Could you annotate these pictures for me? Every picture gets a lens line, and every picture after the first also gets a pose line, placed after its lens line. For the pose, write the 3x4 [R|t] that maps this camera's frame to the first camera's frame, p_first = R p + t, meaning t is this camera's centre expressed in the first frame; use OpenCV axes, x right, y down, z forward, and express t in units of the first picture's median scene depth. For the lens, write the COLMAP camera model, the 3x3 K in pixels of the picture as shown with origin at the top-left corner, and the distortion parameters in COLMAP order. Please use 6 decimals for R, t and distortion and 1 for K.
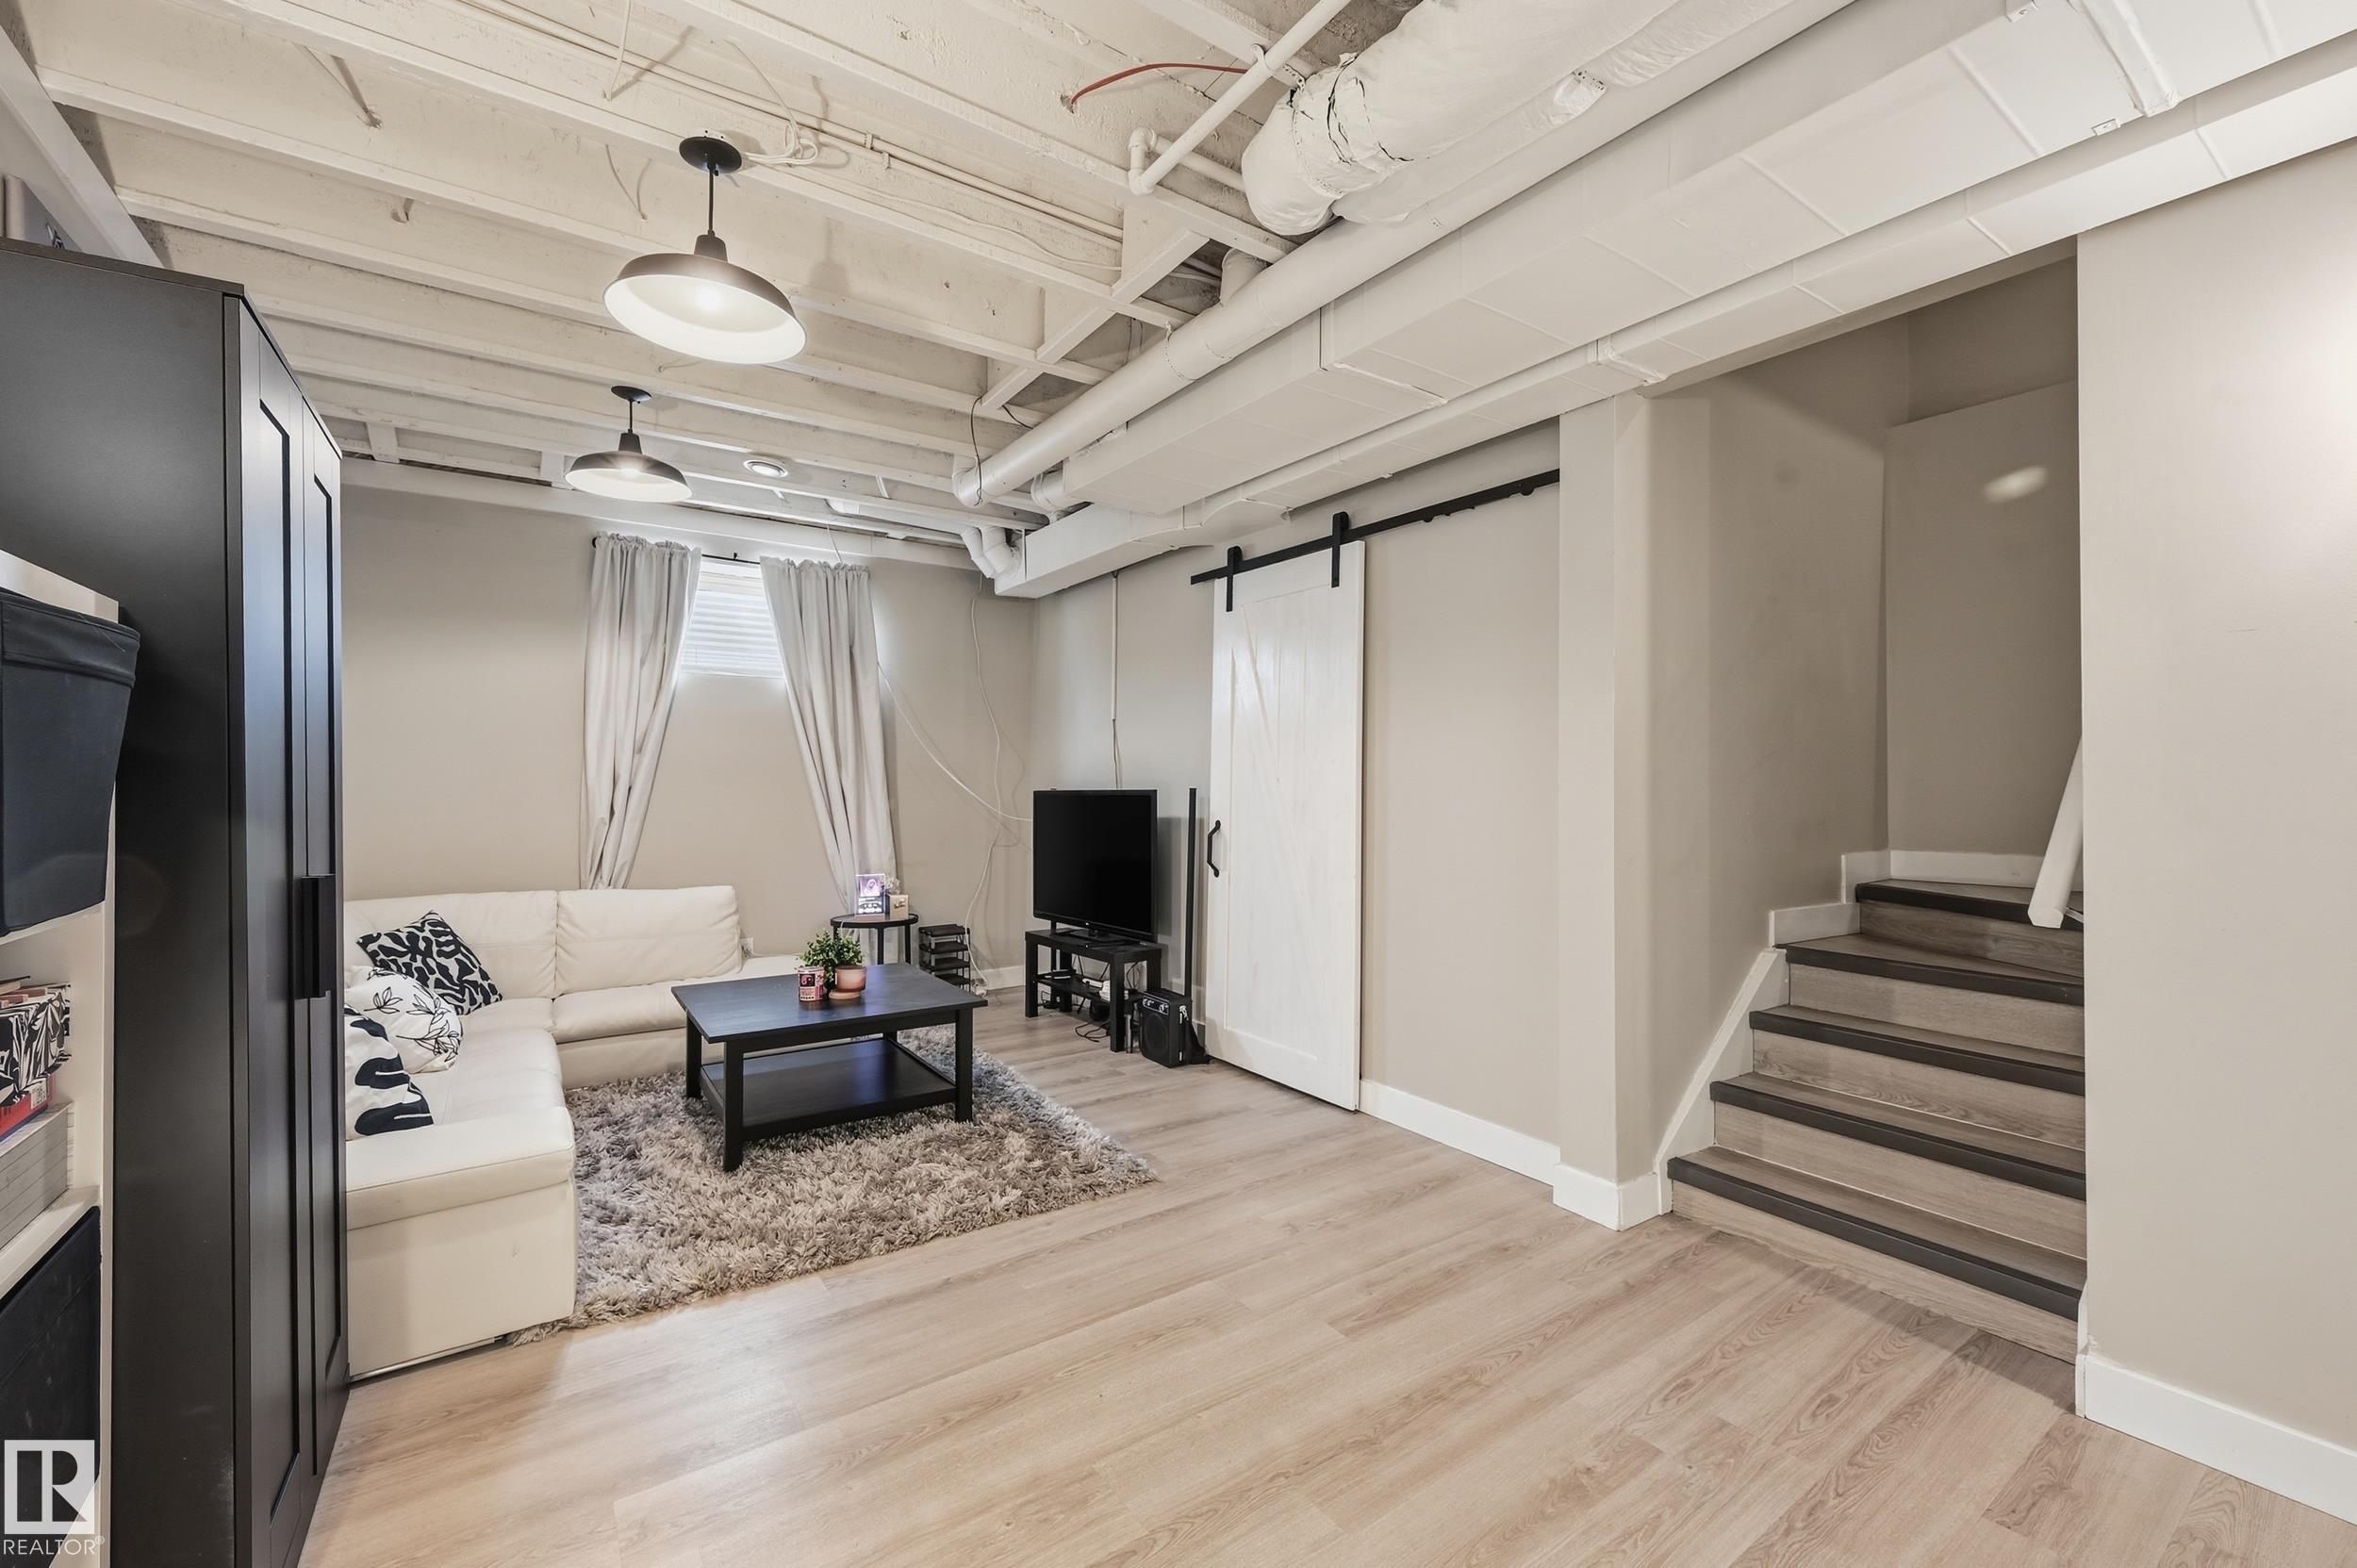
lens RADIAL K [[945.8, 0, 1187.7], [0, 945.8, 774.5], [0, 0, 1]] dist [-0.004422, -0.000174]
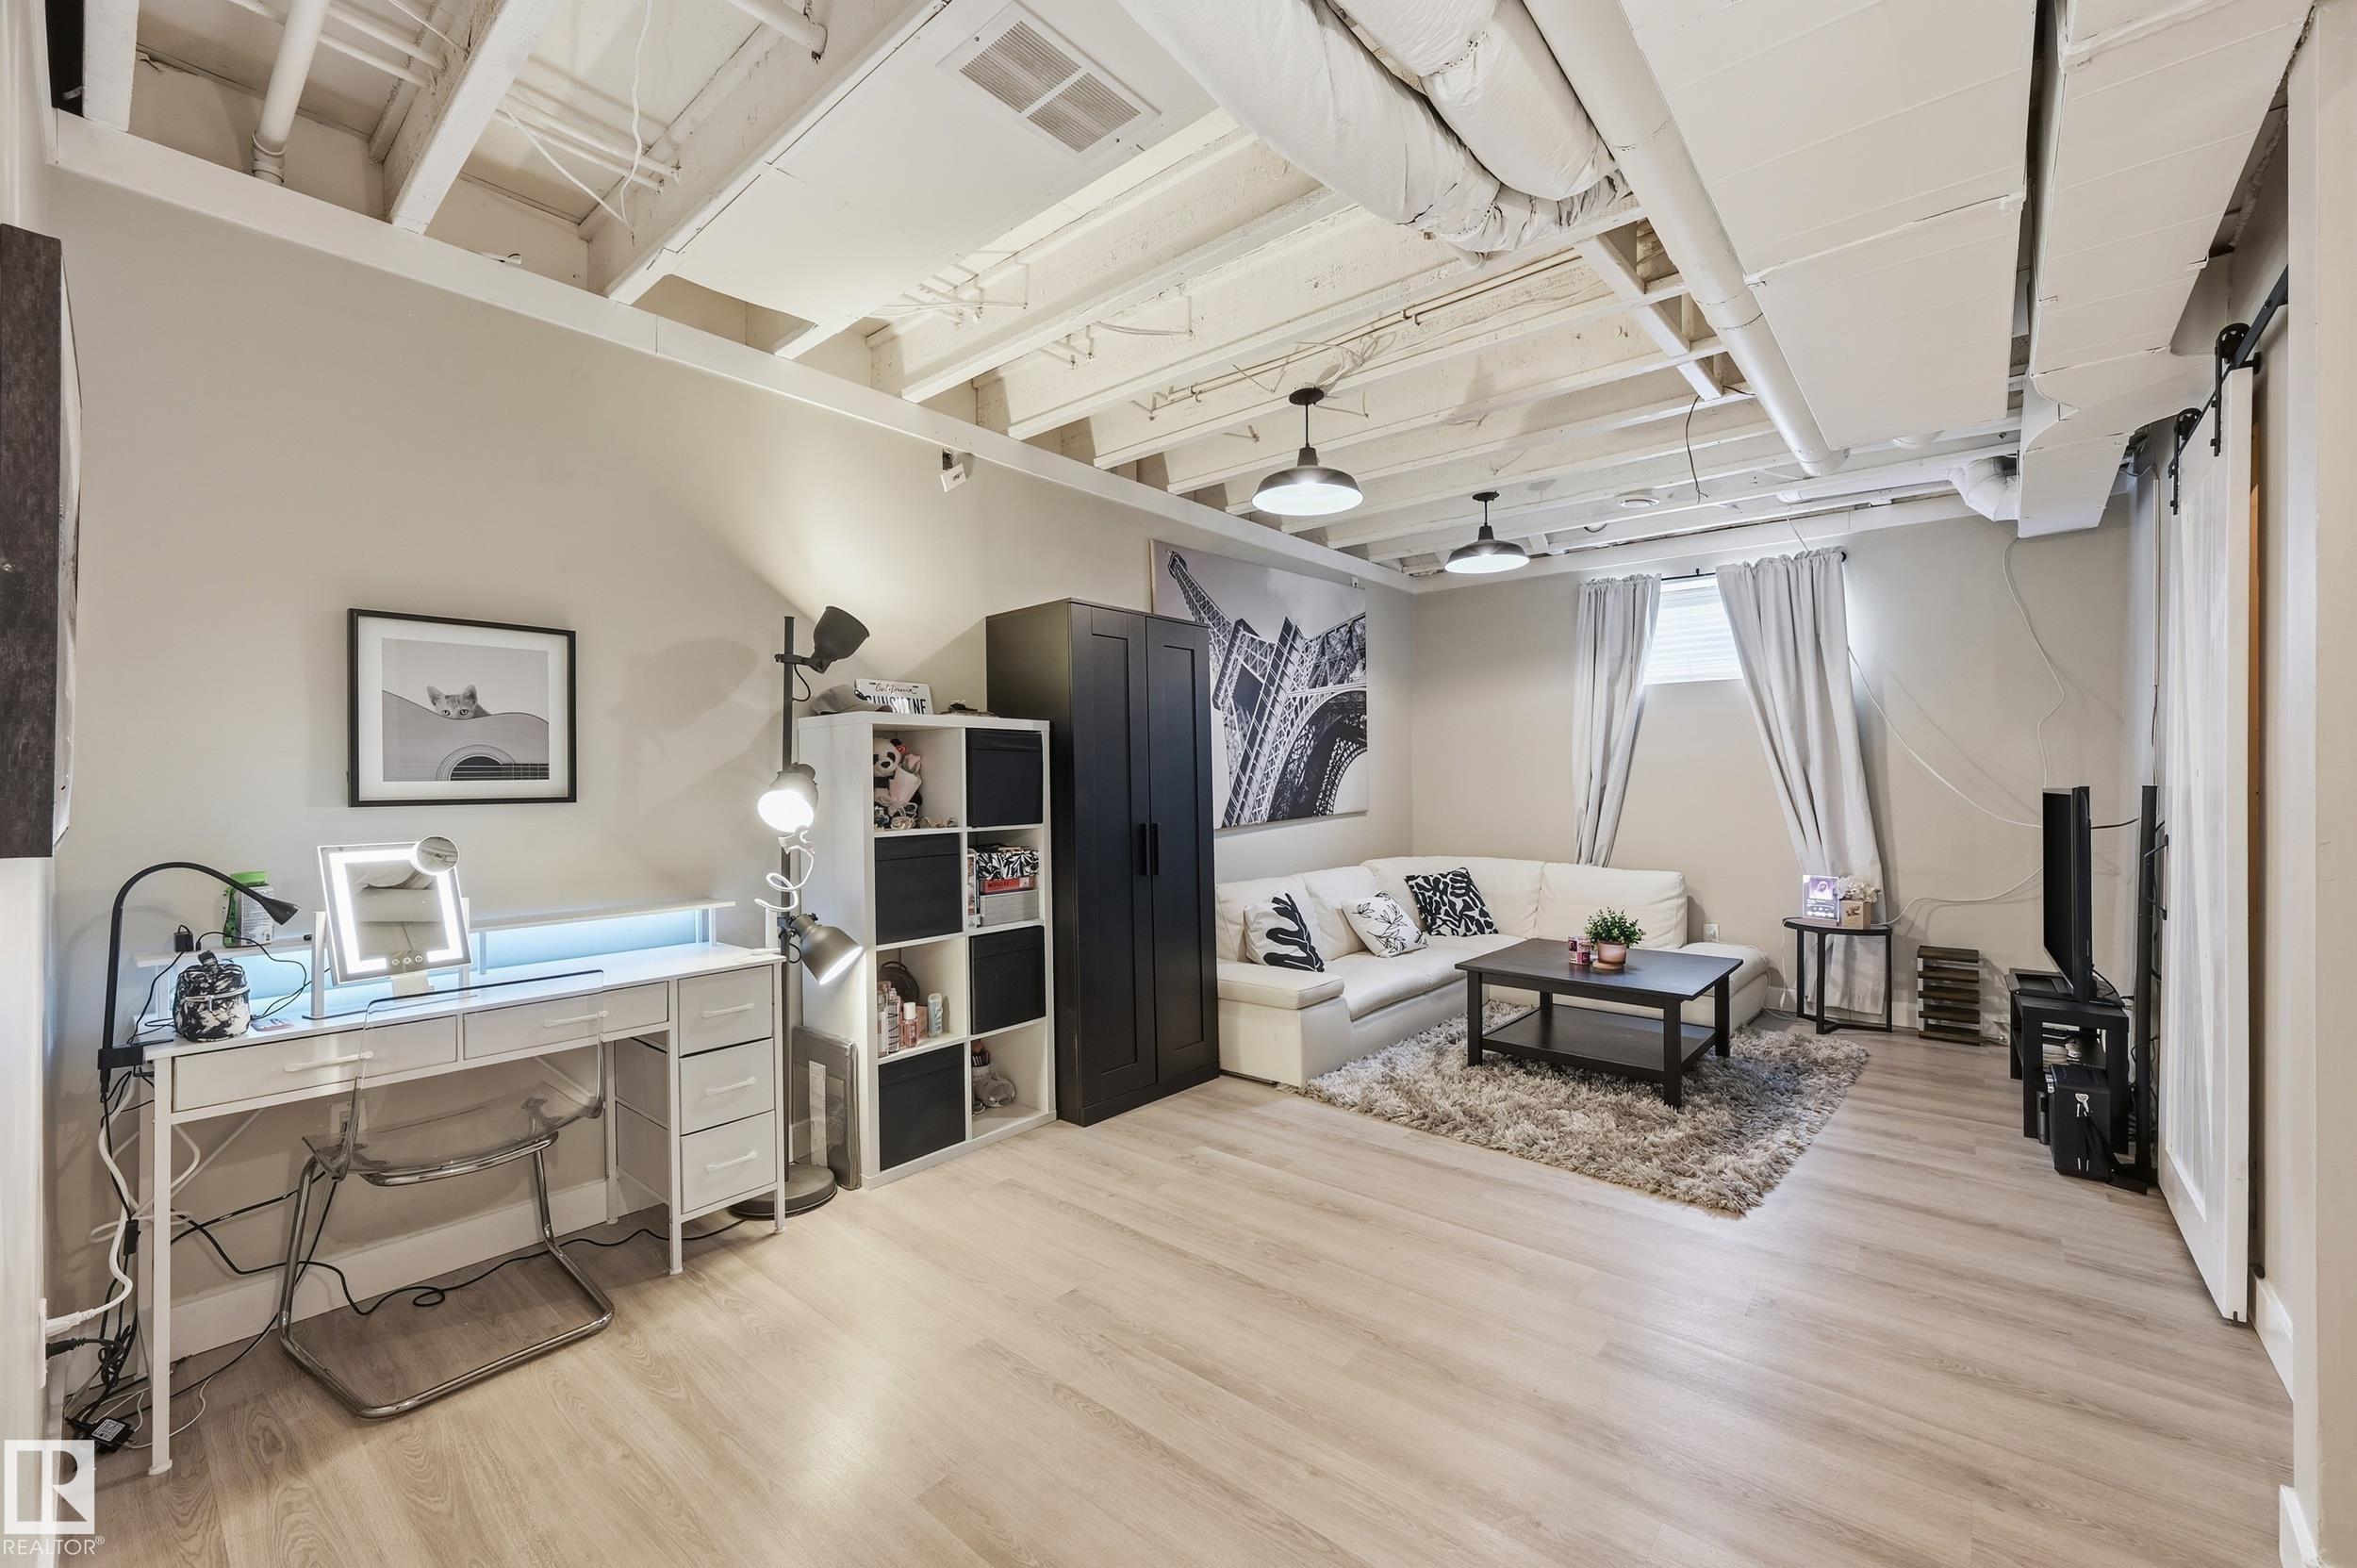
lens RADIAL K [[945.8, 0, 1198.7], [0, 945.8, 786.8], [0, 0, 1]] dist [-0.004422, -0.000174]
pose [[0.268688, 0.003500, -0.963221, 0.549735], [0.014315, 0.999868, 0.007626, 0.000678], [0.963121, -0.015837, 0.268602, 0.199056]]
